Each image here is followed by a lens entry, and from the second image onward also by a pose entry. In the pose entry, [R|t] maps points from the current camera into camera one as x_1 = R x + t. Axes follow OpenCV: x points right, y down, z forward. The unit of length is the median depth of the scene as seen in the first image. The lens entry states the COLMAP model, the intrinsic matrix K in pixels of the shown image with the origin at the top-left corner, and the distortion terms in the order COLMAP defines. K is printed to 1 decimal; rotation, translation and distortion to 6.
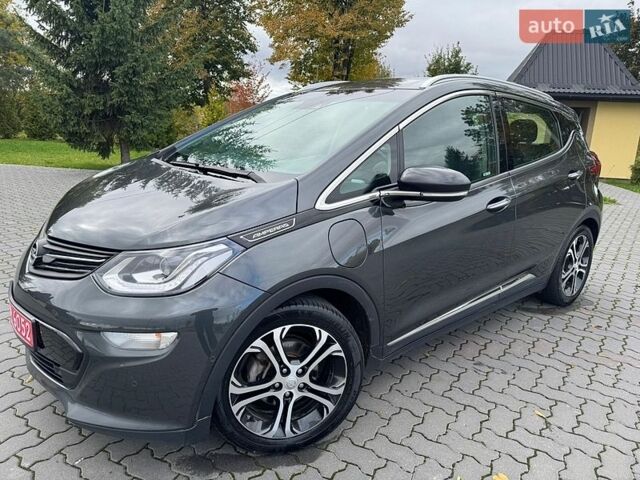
lens RADIAL K [[446.1, 0, 319.3], [0, 446.1, 239.2], [0, 0, 1]] dist [0.014409, -0.015277]
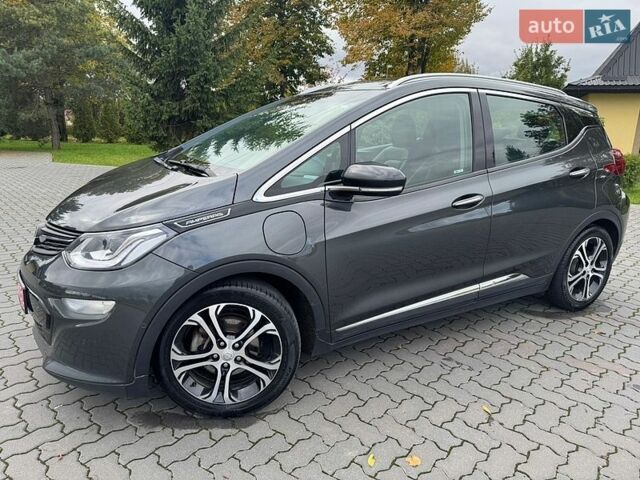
lens RADIAL K [[446.1, 0, 319.5], [0, 446.1, 239.9], [0, 0, 1]] dist [0.014409, -0.015277]
pose [[0.983913, 0.027017, -0.176592, 0.311168], [-0.027289, 0.999627, 0.000889, 0.021086], [0.176551, 0.003944, 0.984284, -0.059785]]
